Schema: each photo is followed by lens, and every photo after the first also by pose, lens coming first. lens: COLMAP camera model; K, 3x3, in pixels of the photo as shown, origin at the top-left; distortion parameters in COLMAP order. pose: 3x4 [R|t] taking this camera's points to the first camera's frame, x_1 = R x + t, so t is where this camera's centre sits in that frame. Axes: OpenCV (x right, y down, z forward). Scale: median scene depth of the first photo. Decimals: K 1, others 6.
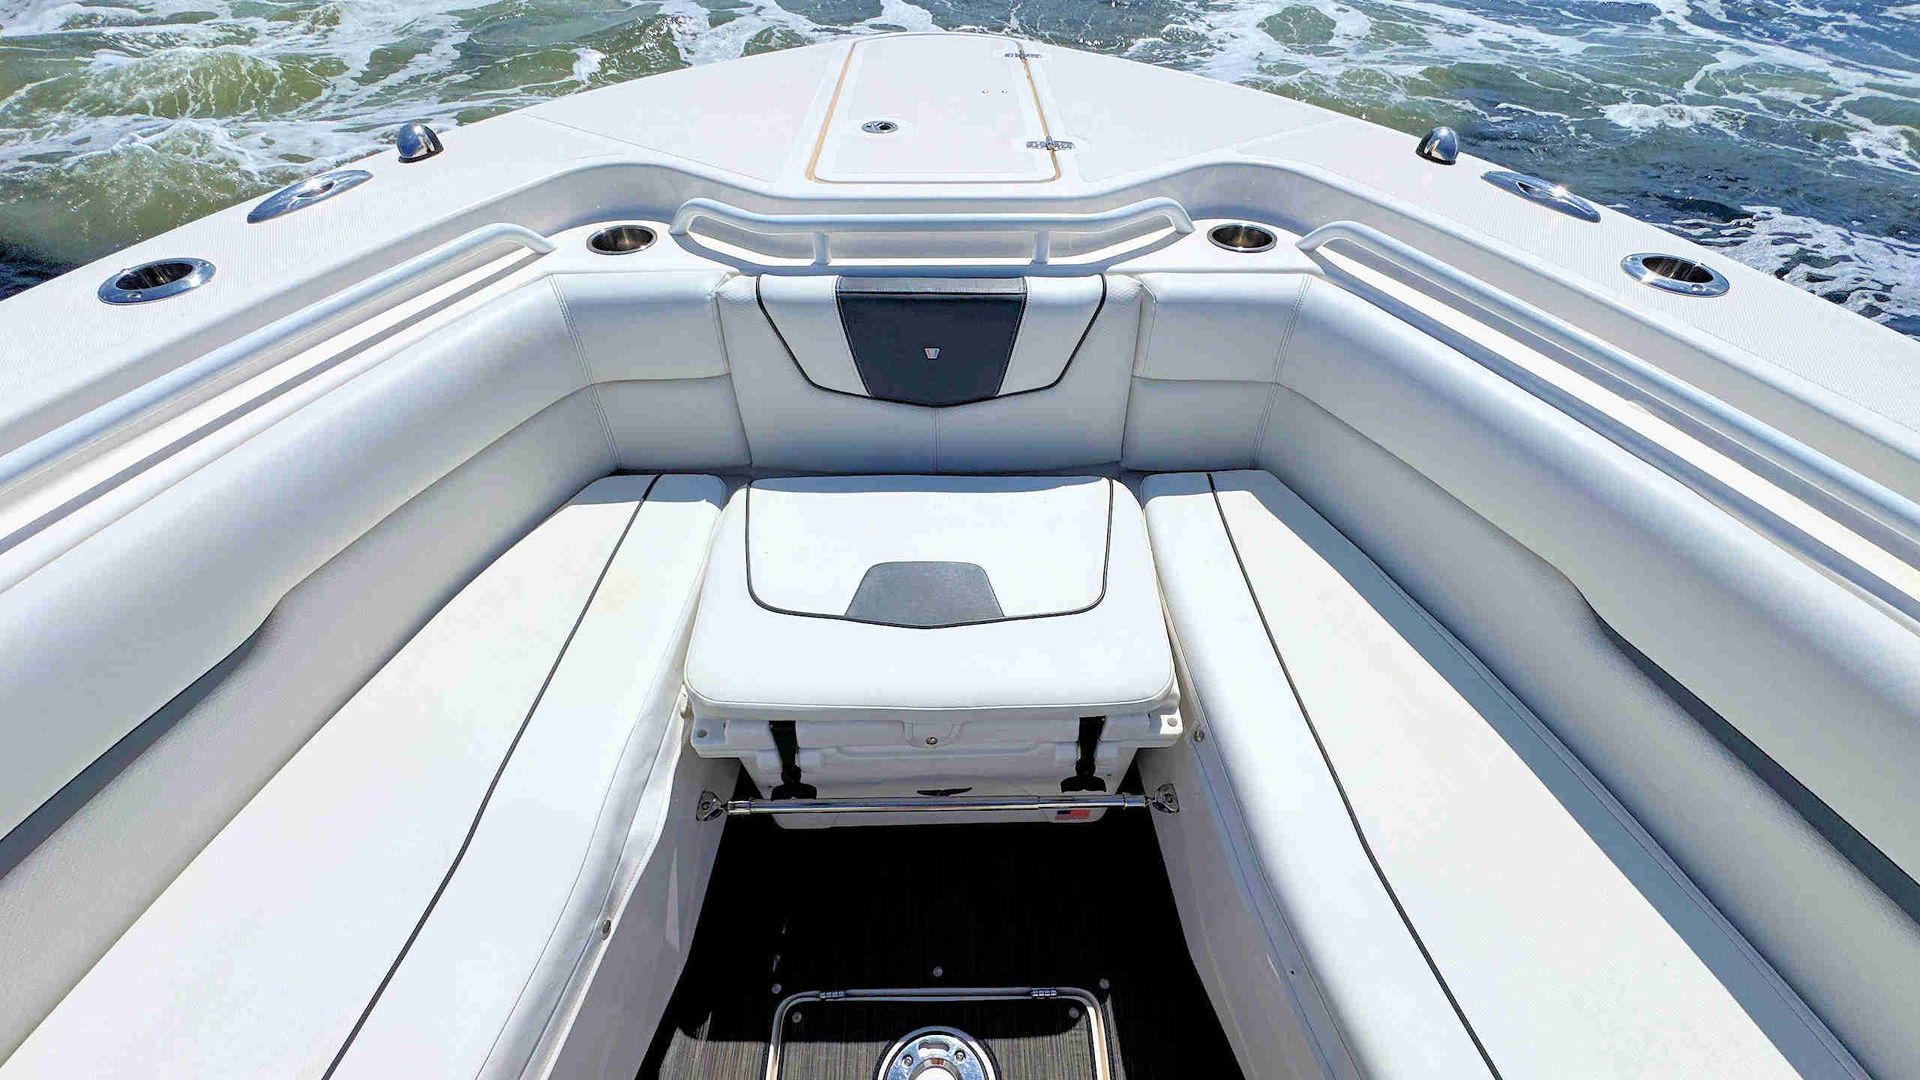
lens RADIAL K [[778.0, 0, 960.3], [0, 778.0, 578.9], [0, 0, 1]] dist [-0.018225, 0.000120]
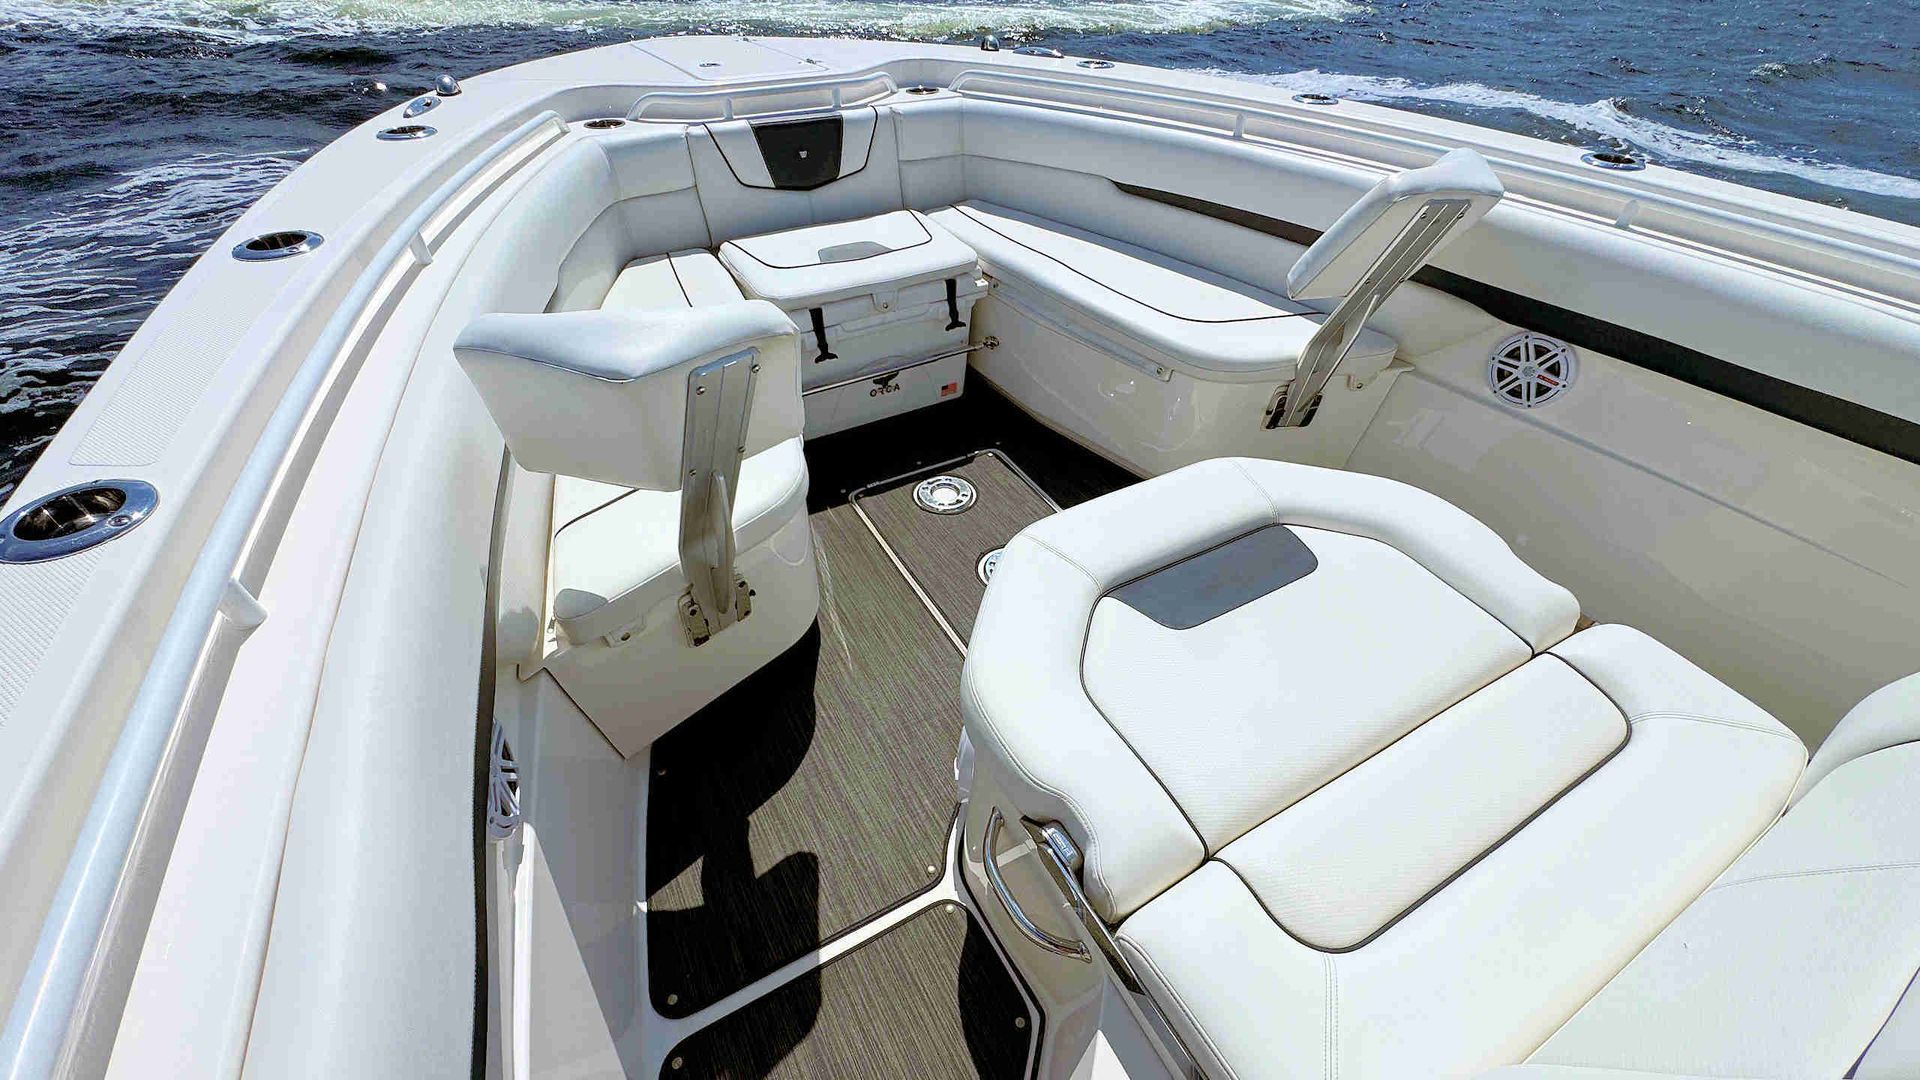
lens RADIAL K [[778.0, 0, 960.3], [0, 778.0, 578.9], [0, 0, 1]] dist [-0.018225, 0.000120]
pose [[0.871093, -0.327650, 0.365844, -0.739420], [0.355843, 0.934488, -0.010354, 0.844490], [-0.338485, 0.139203, 0.930618, -0.759072]]
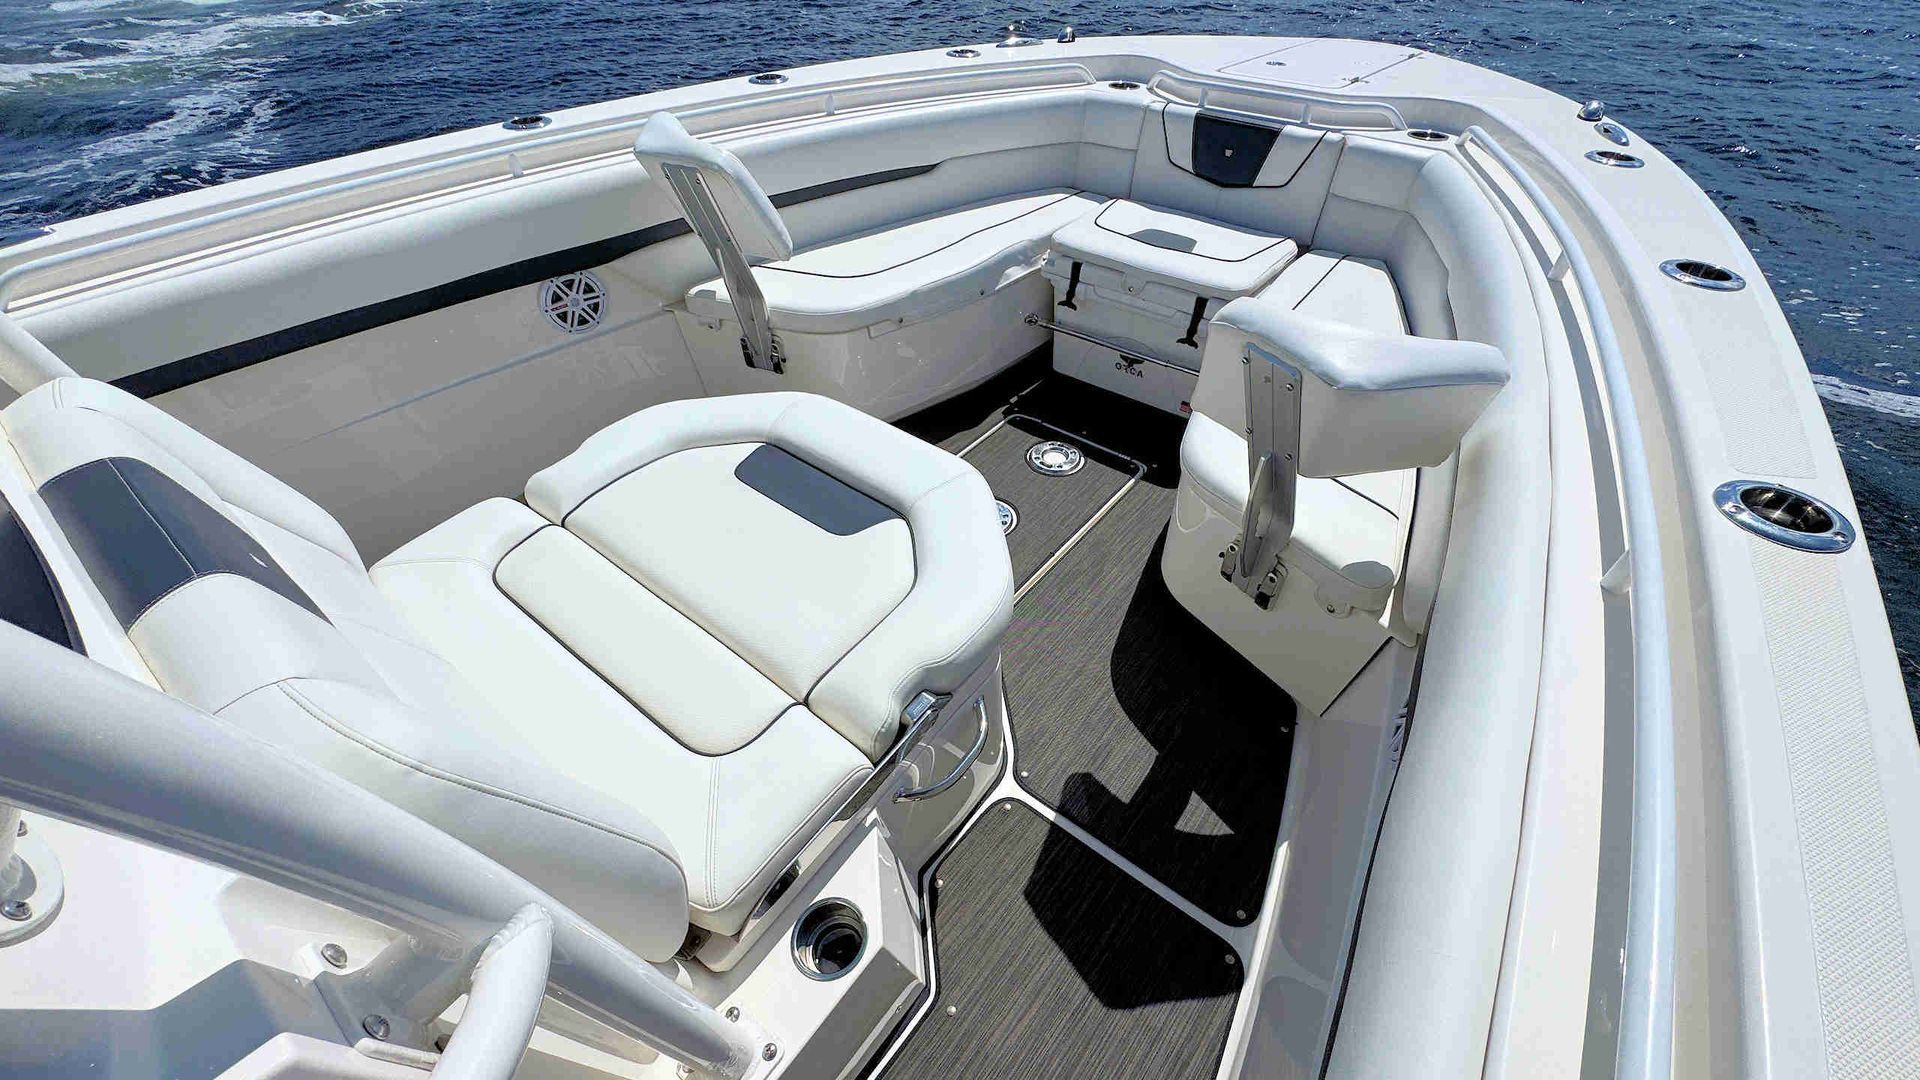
lens RADIAL K [[778.0, 0, 960.3], [0, 778.0, 578.9], [0, 0, 1]] dist [-0.018225, 0.000120]
pose [[0.759399, 0.437709, -0.481377, 0.889620], [-0.469988, 0.880675, 0.059352, 0.898297], [0.449915, 0.181170, 0.874502, -0.875232]]
